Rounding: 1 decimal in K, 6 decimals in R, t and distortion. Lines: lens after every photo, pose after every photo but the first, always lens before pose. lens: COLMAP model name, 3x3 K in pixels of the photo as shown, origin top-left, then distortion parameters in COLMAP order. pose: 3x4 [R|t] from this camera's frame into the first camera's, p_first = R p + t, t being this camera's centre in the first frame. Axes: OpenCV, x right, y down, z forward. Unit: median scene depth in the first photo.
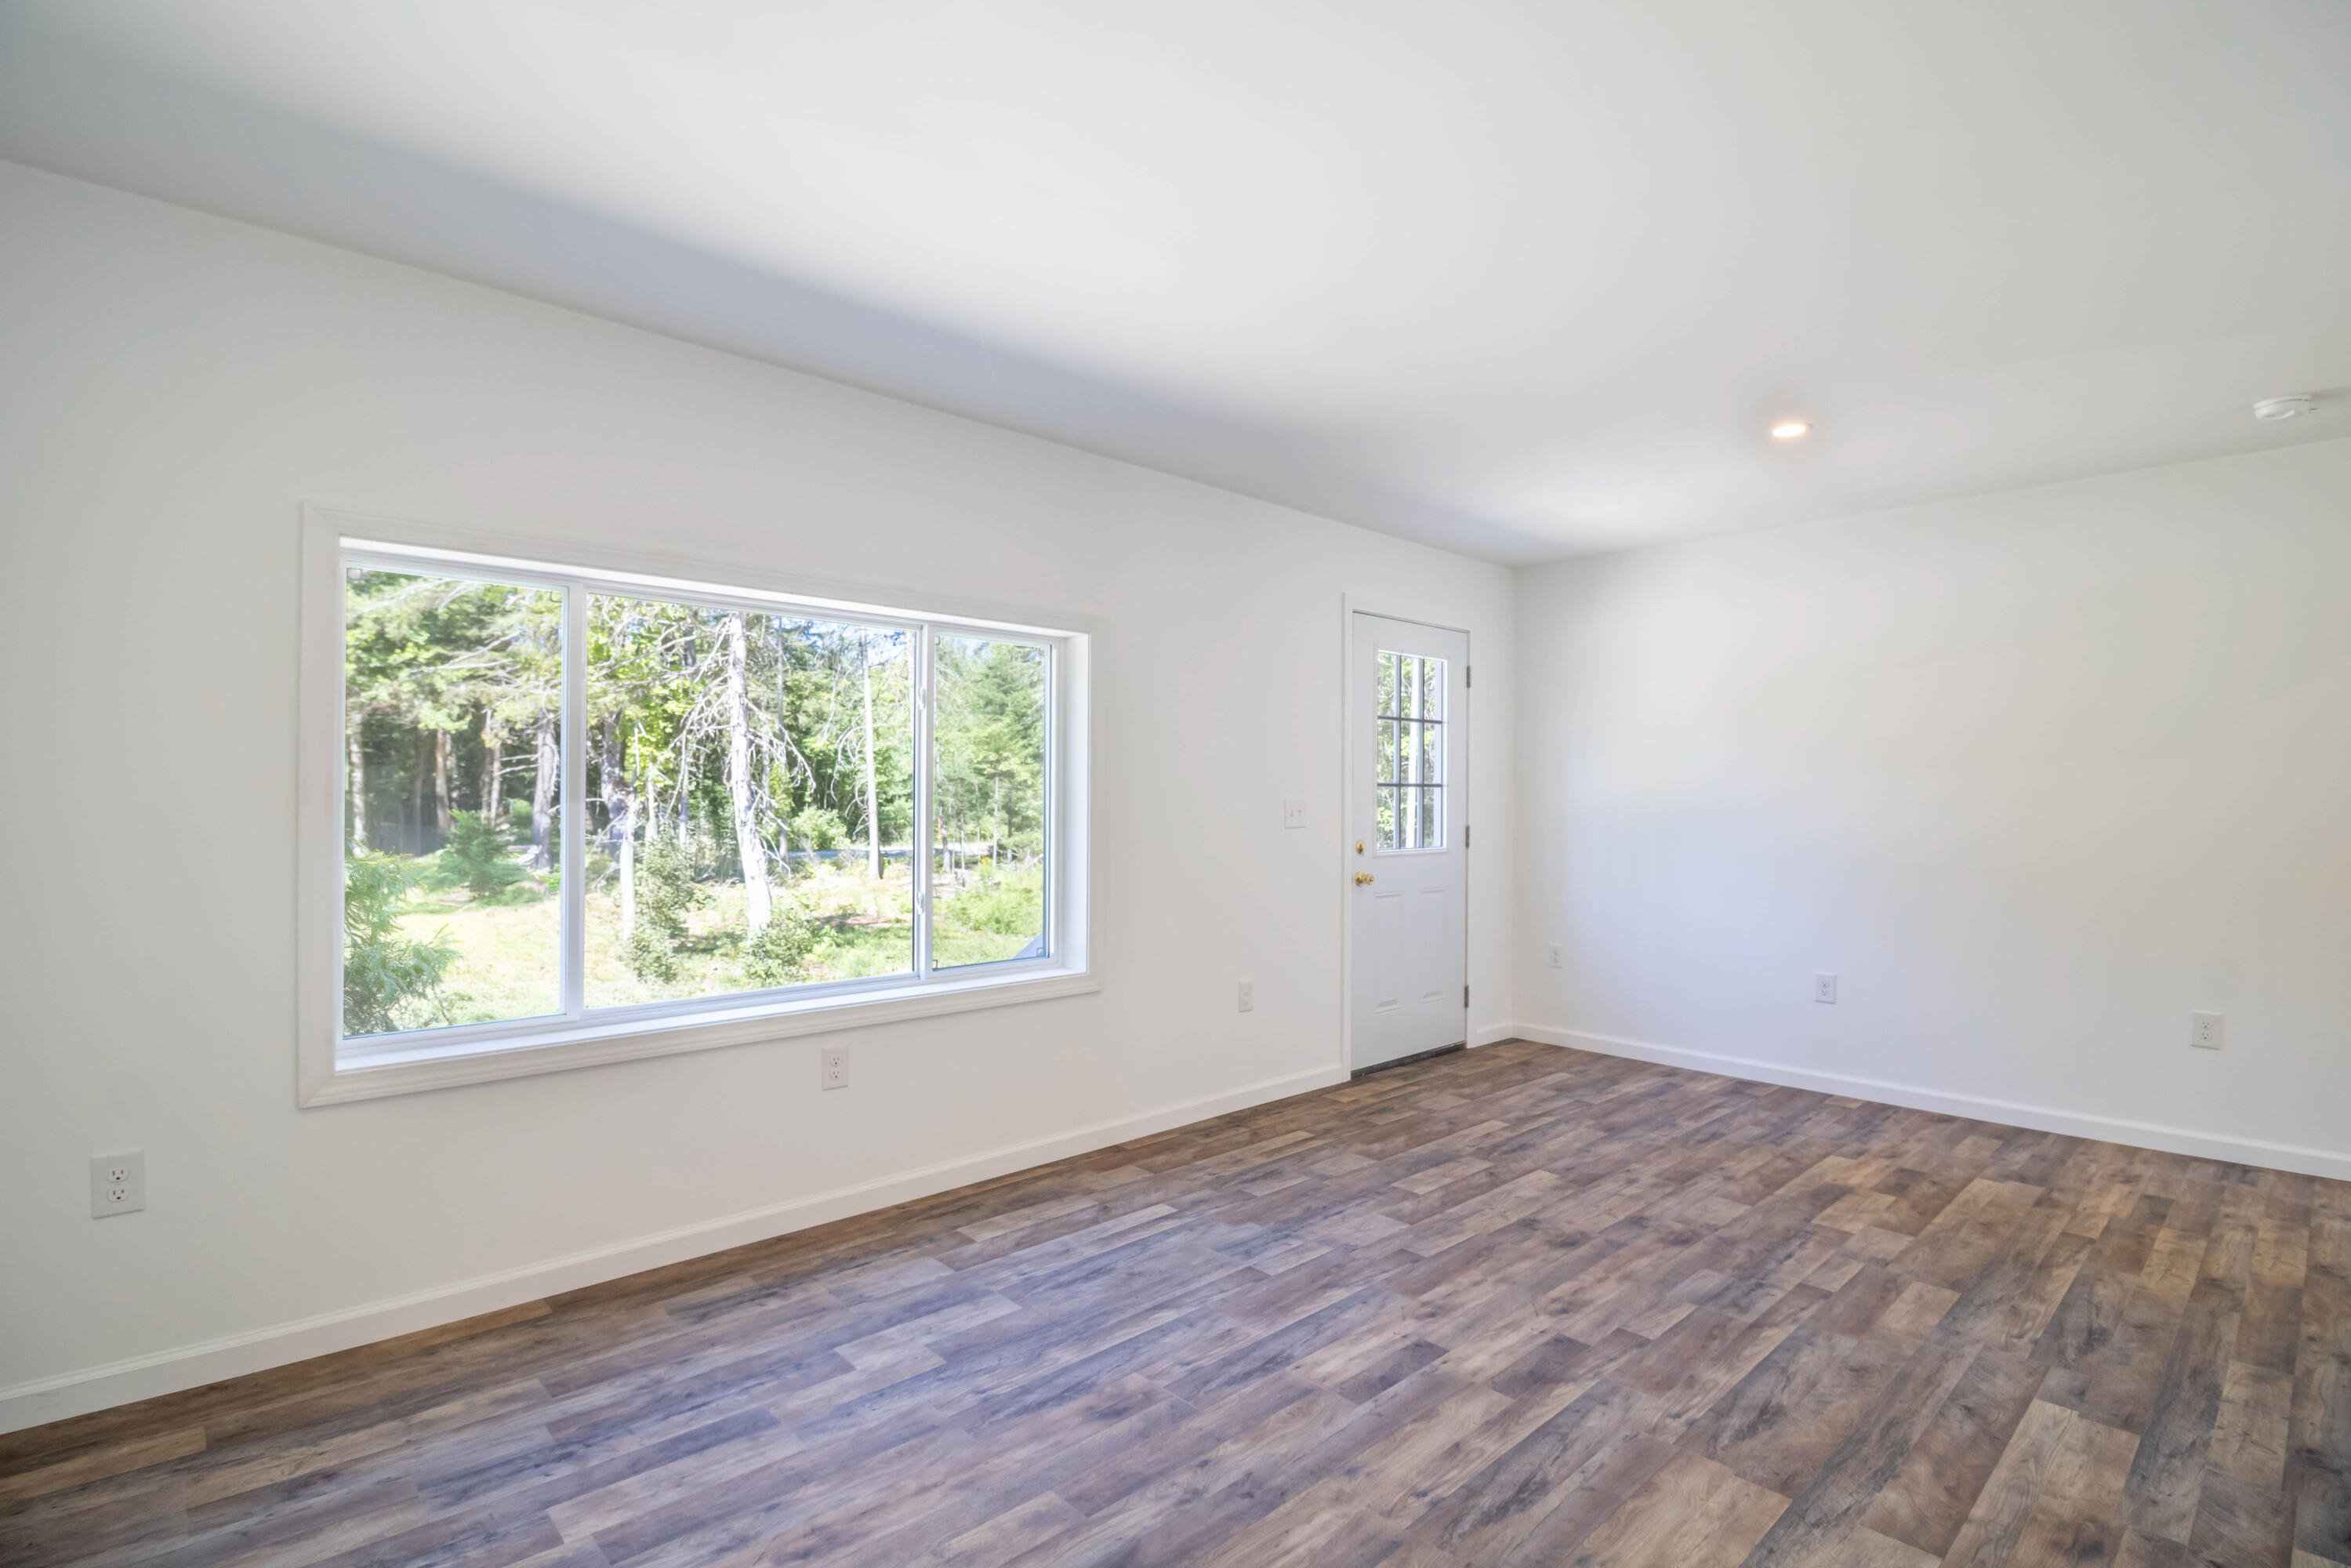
lens RADIAL K [[1109.1, 0, 1190.5], [0, 1109.1, 769.5], [0, 0, 1]] dist [-0.008254, -0.008739]
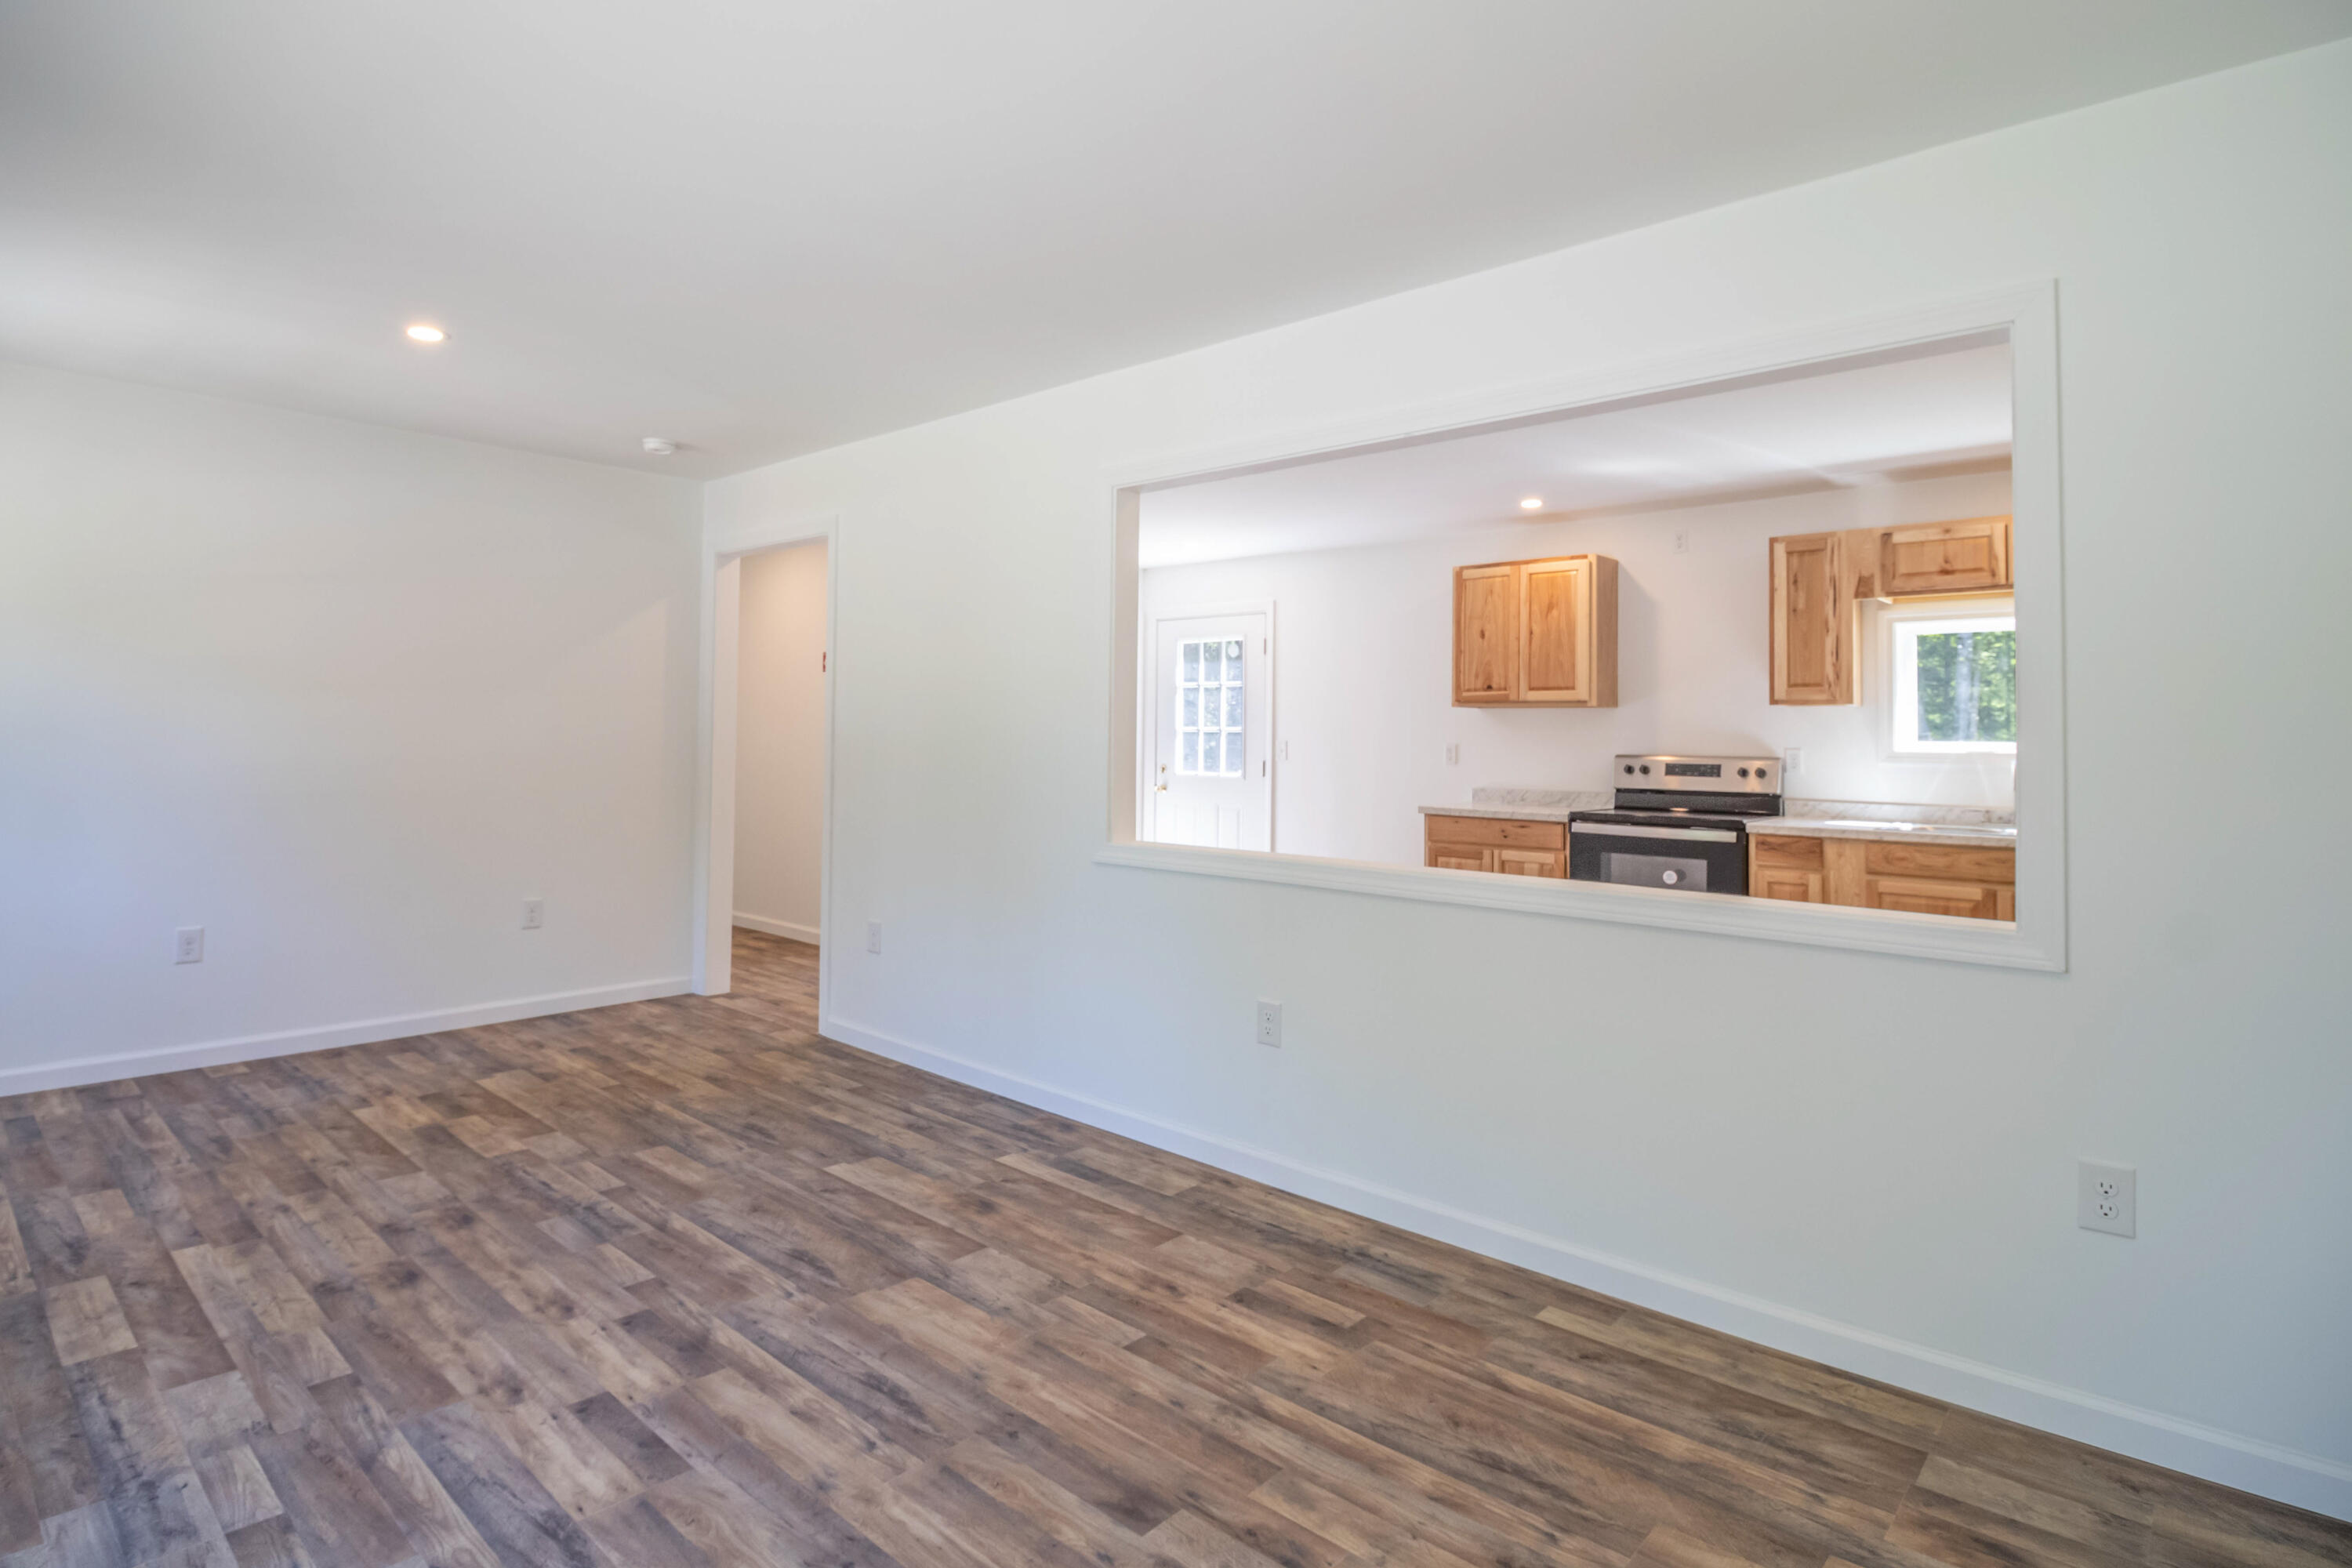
lens RADIAL K [[1193.3, 0, 1060.8], [0, 1193.3, 695.4], [0, 0, 1]] dist [-0.008316, -0.010957]
pose [[-0.032432, 0.029212, 0.999047, -0.583580], [-0.039620, 0.998750, -0.030490, 0.011884], [-0.998688, -0.040571, -0.031234, 0.599552]]
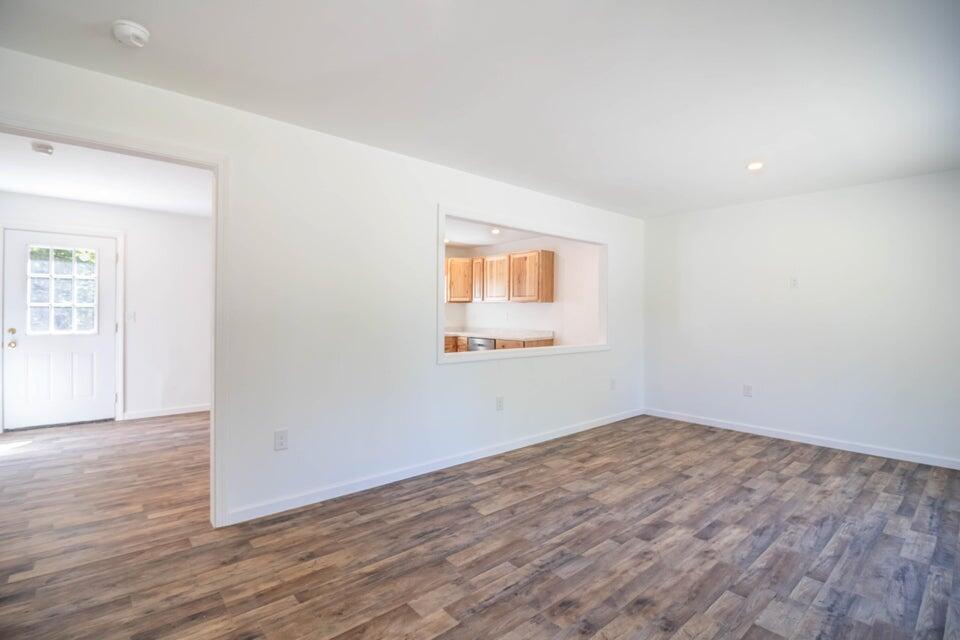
lens RADIAL K [[452.9, 0, 475.7], [0, 452.9, 317.0], [0, 0, 1]] dist [-0.008254, -0.008739]
pose [[-0.998698, -0.012732, 0.049392, 0.578805], [-0.013442, 0.999811, -0.014064, 0.041539], [-0.049203, -0.014710, -0.998680, 1.741208]]
